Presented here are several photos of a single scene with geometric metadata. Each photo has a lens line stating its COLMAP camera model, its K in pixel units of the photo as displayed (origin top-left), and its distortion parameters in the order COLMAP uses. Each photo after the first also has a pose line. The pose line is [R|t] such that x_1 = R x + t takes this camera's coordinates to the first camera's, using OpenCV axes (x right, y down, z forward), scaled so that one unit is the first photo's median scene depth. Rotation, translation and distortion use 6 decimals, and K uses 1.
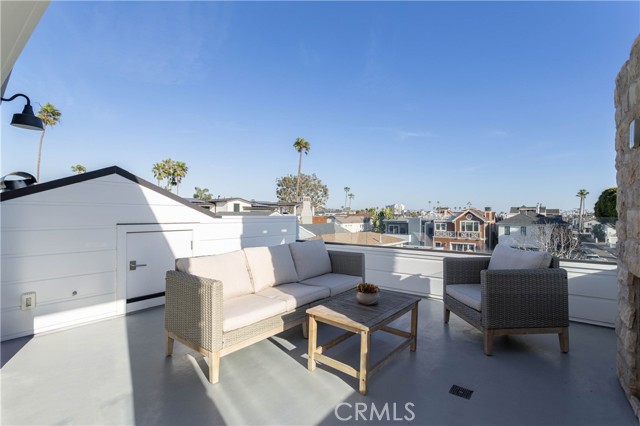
lens RADIAL K [[307.0, 0, 320.0], [0, 307.0, 213.0], [0, 0, 1]] dist [0.000476, 0.000121]
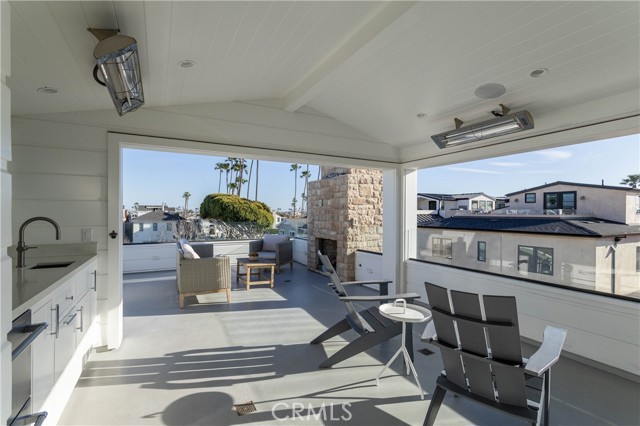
lens RADIAL K [[307.0, 0, 320.0], [0, 307.0, 213.0], [0, 0, 1]] dist [0.000476, 0.000121]
pose [[0.401412, -0.007381, 0.915868, -0.145518], [-0.005351, 0.999932, 0.010404, -0.008689], [-0.915882, -0.009077, 0.401345, -0.034300]]
